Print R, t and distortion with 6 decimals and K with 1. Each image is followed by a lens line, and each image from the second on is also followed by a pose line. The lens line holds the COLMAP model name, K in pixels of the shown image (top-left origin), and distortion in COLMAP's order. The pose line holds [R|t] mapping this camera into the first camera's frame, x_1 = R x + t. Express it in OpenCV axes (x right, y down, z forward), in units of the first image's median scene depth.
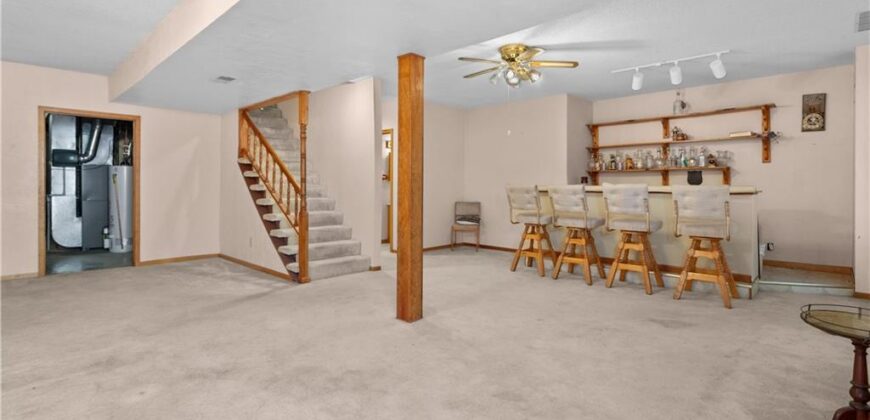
lens RADIAL K [[419.4, 0, 437.7], [0, 419.4, 187.9], [0, 0, 1]] dist [0.008653, -0.001513]
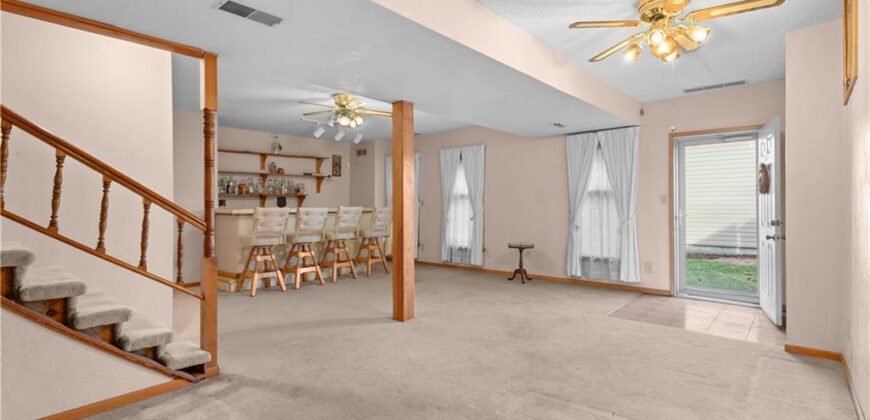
lens RADIAL K [[419.4, 0, 435.4], [0, 419.4, 205.0], [0, 0, 1]] dist [0.008653, -0.001513]
pose [[-0.053837, -0.001948, 0.998548, -0.800254], [0.009935, 0.999948, 0.002486, -0.012483], [-0.998500, 0.010054, -0.053815, 0.609006]]
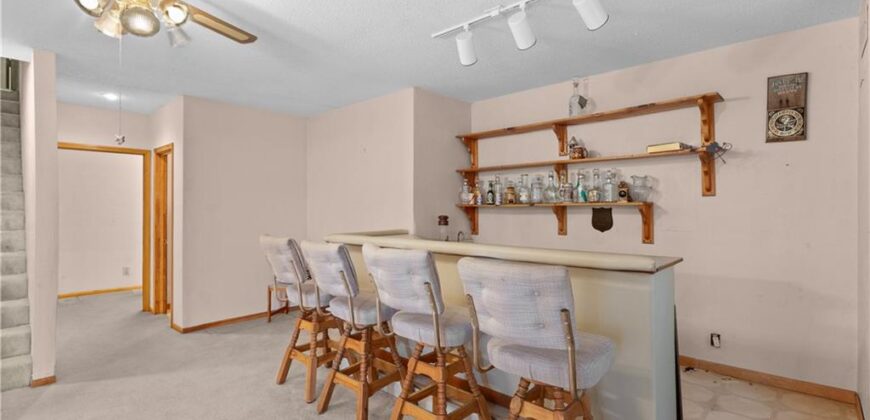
lens RADIAL K [[419.4, 0, 434.3], [0, 419.4, 207.6], [0, 0, 1]] dist [0.008653, -0.001513]
pose [[0.999828, -0.003825, 0.018162, 0.369325], [0.003907, 0.999982, -0.004464, -0.040571], [-0.018145, 0.004535, 0.999825, 0.401910]]
